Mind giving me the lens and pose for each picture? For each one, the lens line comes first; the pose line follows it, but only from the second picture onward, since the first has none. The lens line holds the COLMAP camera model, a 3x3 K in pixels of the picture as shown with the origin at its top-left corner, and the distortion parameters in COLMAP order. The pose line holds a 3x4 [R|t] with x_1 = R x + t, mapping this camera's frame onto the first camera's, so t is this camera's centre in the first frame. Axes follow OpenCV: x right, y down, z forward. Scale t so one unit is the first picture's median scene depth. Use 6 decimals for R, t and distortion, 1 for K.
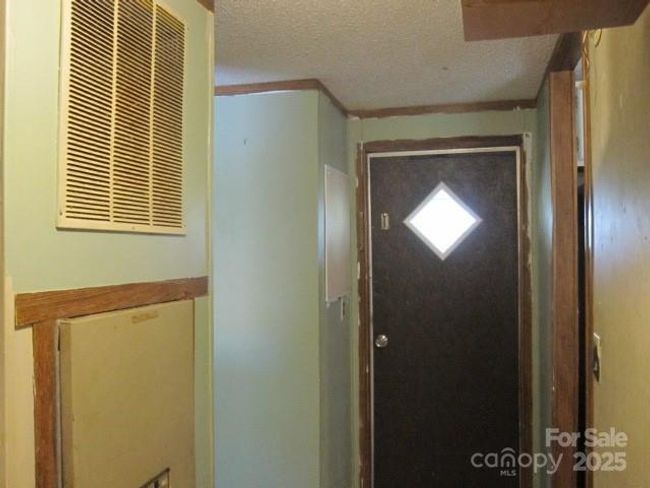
lens RADIAL K [[669.9, 0, 325.0], [0, 669.9, 244.0], [0, 0, 1]] dist [-0.013005, -0.005480]
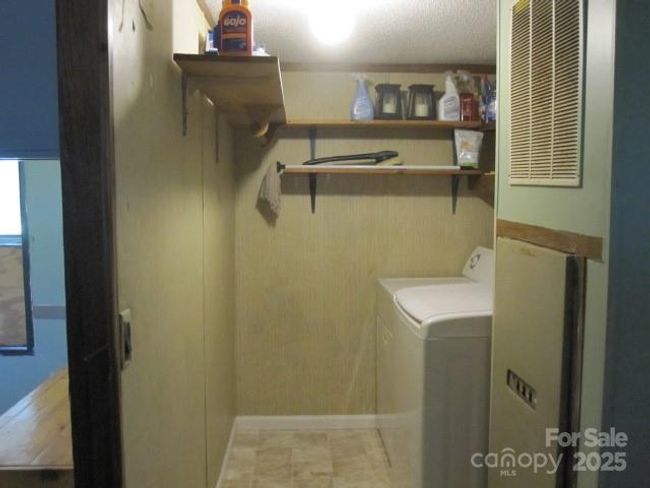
lens RADIAL K [[669.9, 0, 325.0], [0, 669.9, 244.0], [0, 0, 1]] dist [-0.013005, -0.005480]
pose [[-0.966293, 0.030633, -0.255614, 0.416816], [0.009747, 0.996537, 0.082579, -0.015367], [0.257259, 0.077304, -0.963246, 2.076100]]
